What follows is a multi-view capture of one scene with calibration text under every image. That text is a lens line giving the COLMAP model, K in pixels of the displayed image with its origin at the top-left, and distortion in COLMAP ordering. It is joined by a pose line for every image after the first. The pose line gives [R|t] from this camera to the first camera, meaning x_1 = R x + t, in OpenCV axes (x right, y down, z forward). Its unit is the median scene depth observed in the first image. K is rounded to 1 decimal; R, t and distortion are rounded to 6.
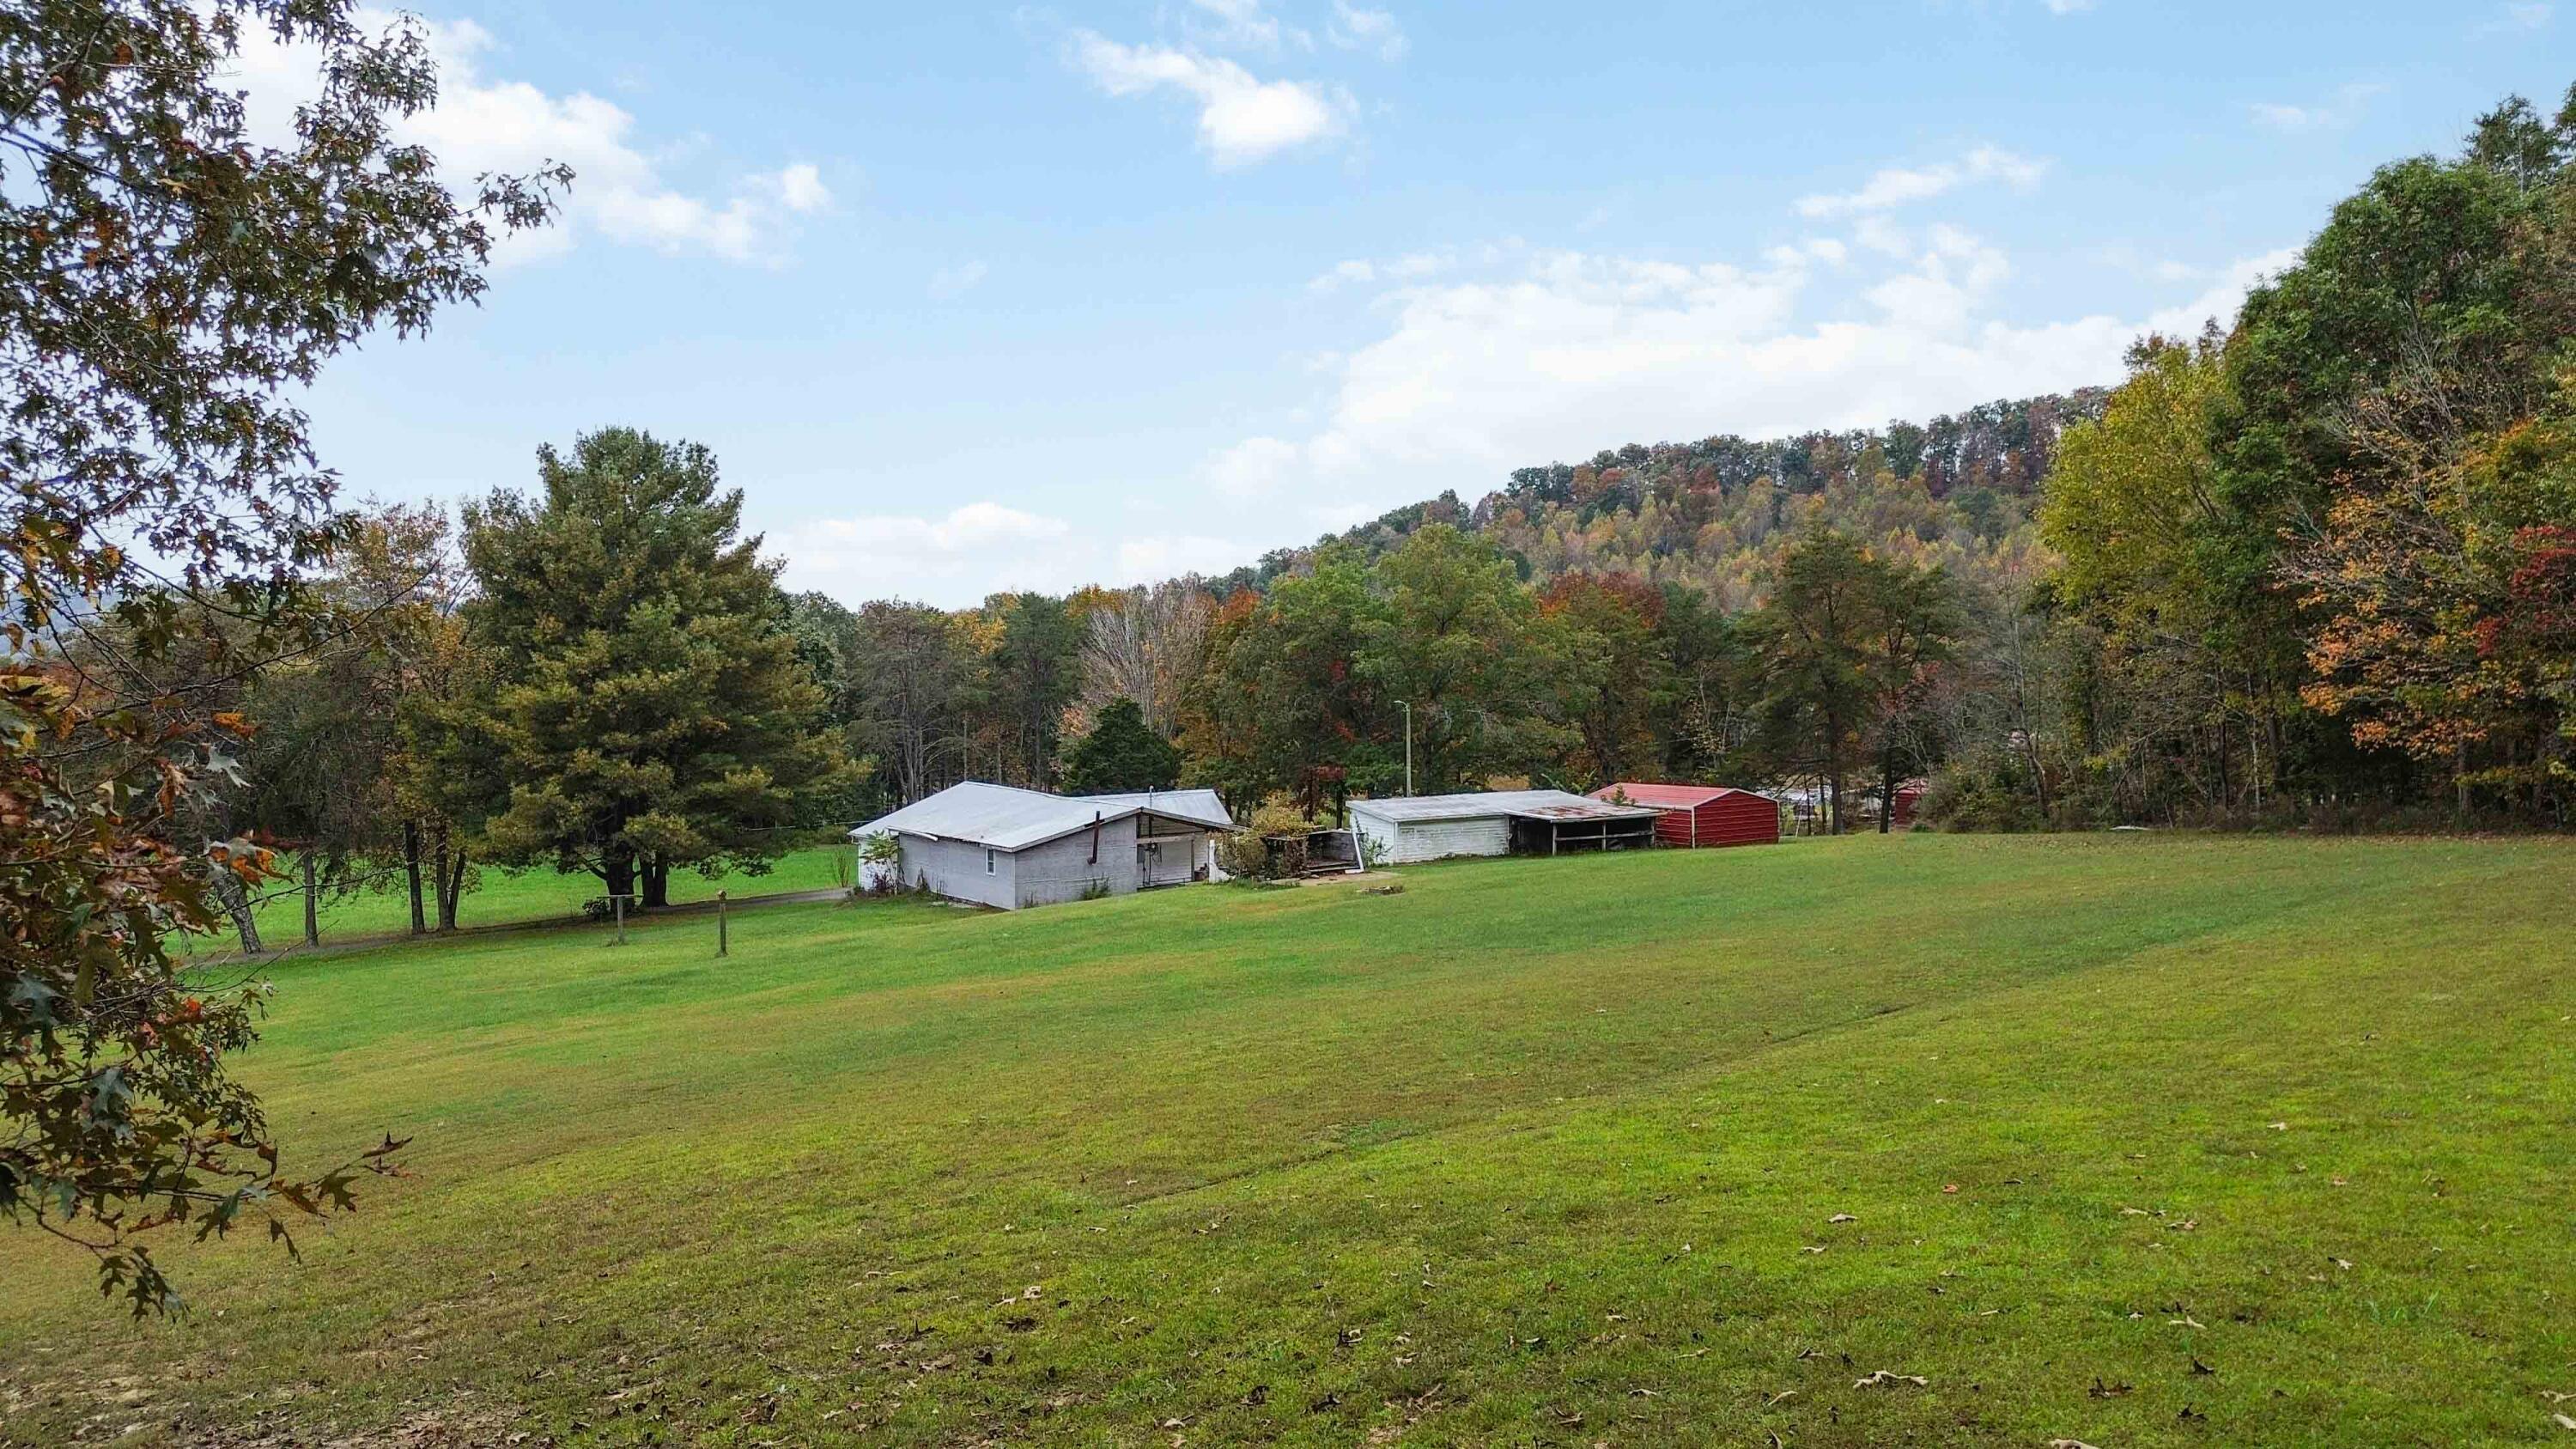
lens RADIAL K [[1824.1, 0, 1288.0], [0, 1824.1, 724.5], [0, 0, 1]] dist [0.095025, -0.102767]
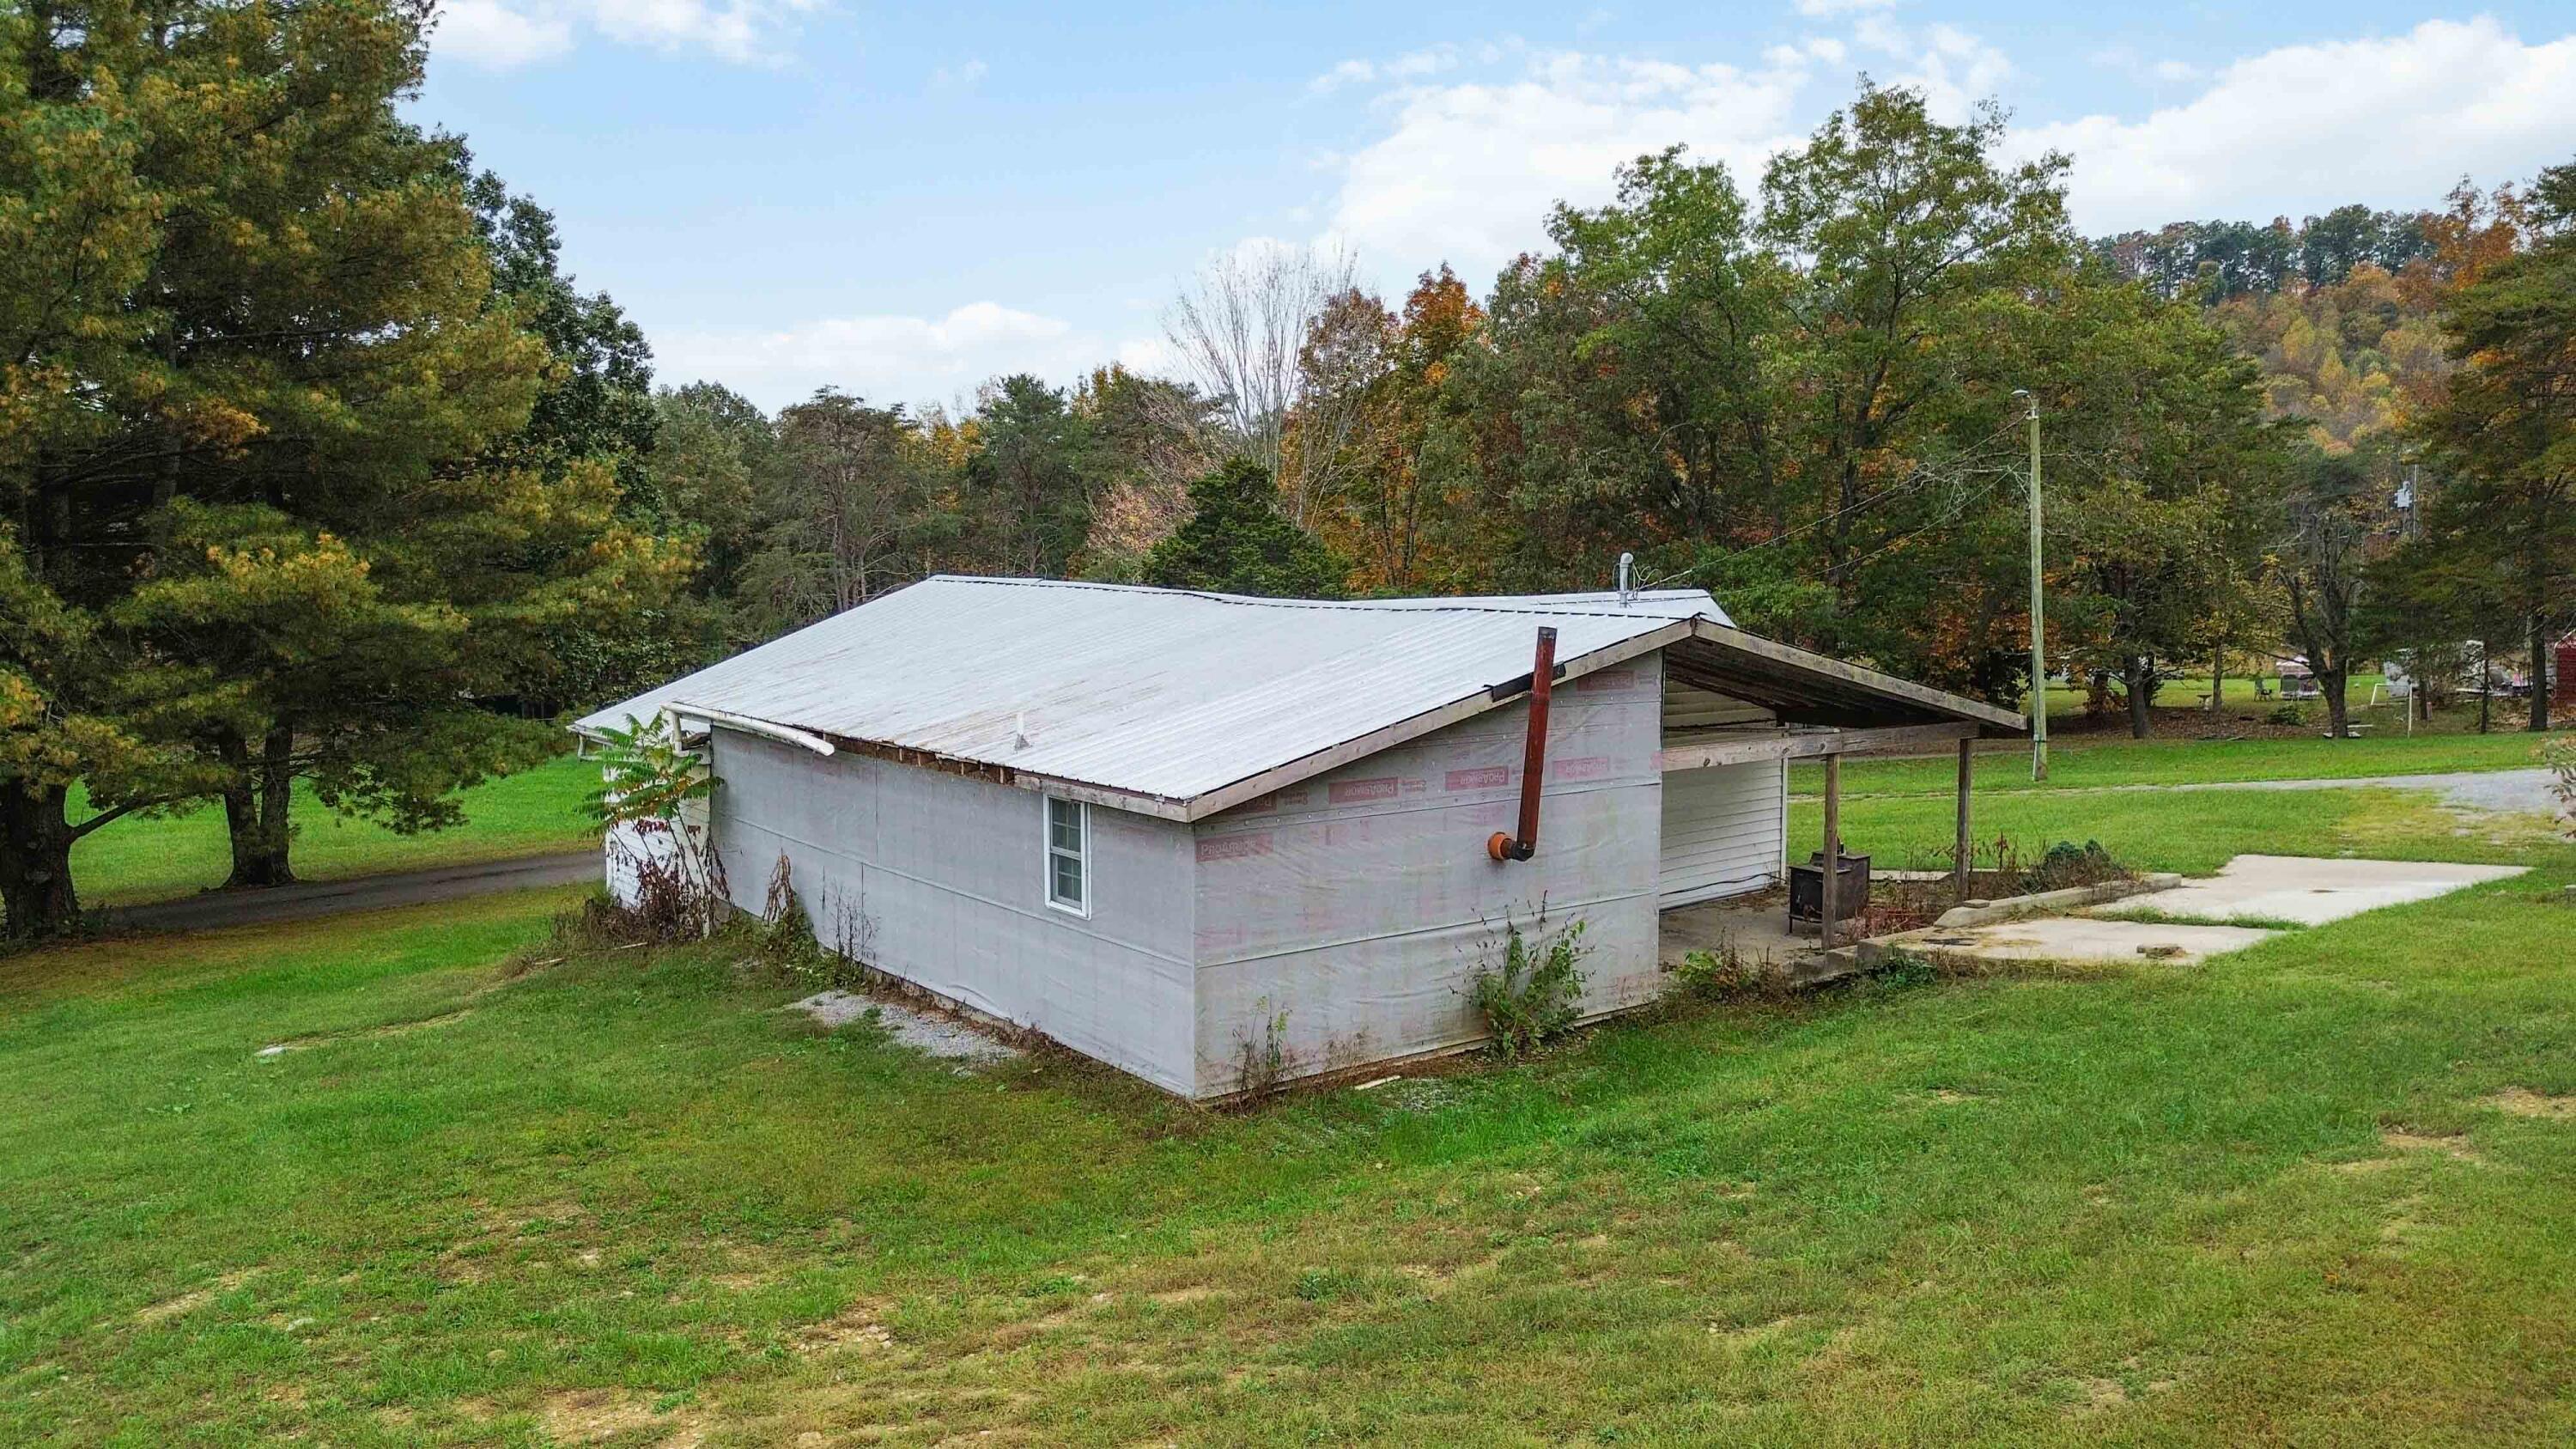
lens RADIAL K [[1824.1, 0, 1288.0], [0, 1824.1, 724.5], [0, 0, 1]] dist [0.095025, -0.102767]
pose [[0.999792, -0.003073, 0.020153, -0.123279], [0.001871, 0.998233, 0.059394, 0.040625], [-0.020300, -0.059344, 0.998031, 0.686414]]
